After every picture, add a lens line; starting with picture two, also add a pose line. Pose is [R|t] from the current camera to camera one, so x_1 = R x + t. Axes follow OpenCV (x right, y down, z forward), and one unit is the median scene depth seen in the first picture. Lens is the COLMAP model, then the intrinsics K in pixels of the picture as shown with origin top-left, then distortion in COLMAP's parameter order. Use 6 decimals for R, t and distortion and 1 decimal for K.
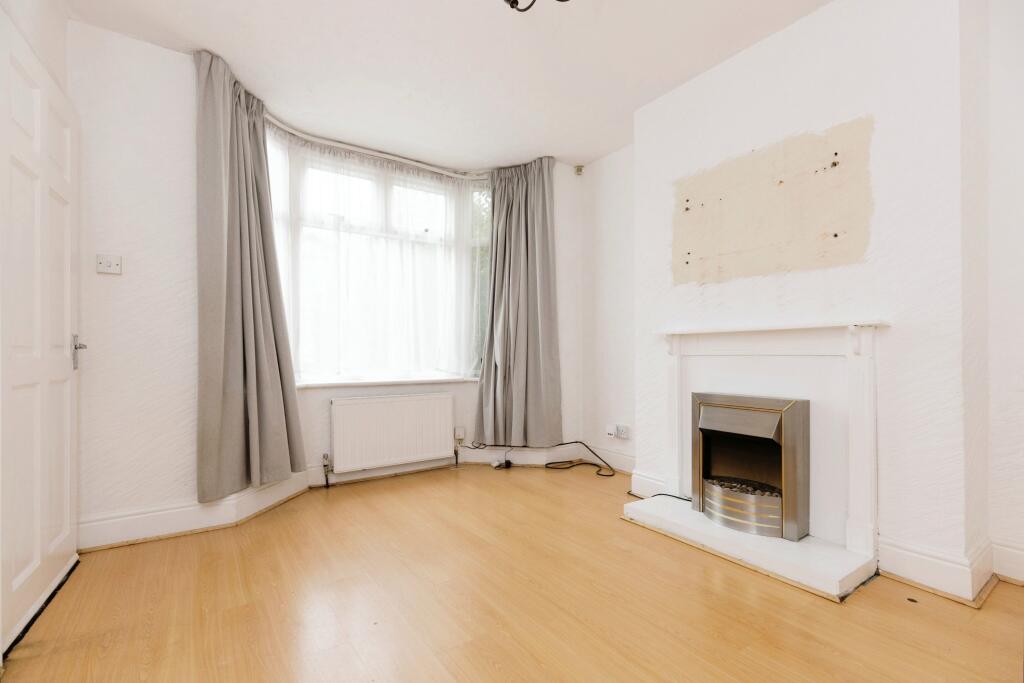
lens RADIAL K [[452.5, 0, 514.2], [0, 452.5, 353.2], [0, 0, 1]] dist [0.000386, -0.000110]
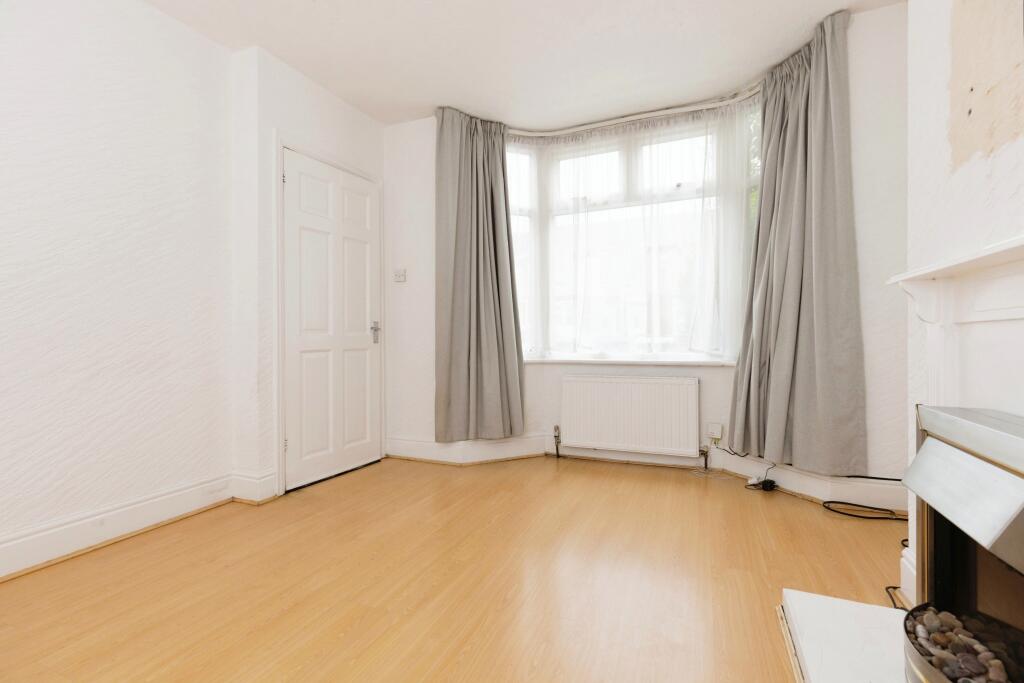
lens RADIAL K [[456.9, 0, 512.9], [0, 456.9, 338.2], [0, 0, 1]] dist [0.001375, 0.000074]
pose [[0.544105, -0.001654, -0.839016, 0.378046], [0.009636, 0.999944, 0.004277, 0.009085], [0.838962, -0.010412, 0.544091, 0.286433]]
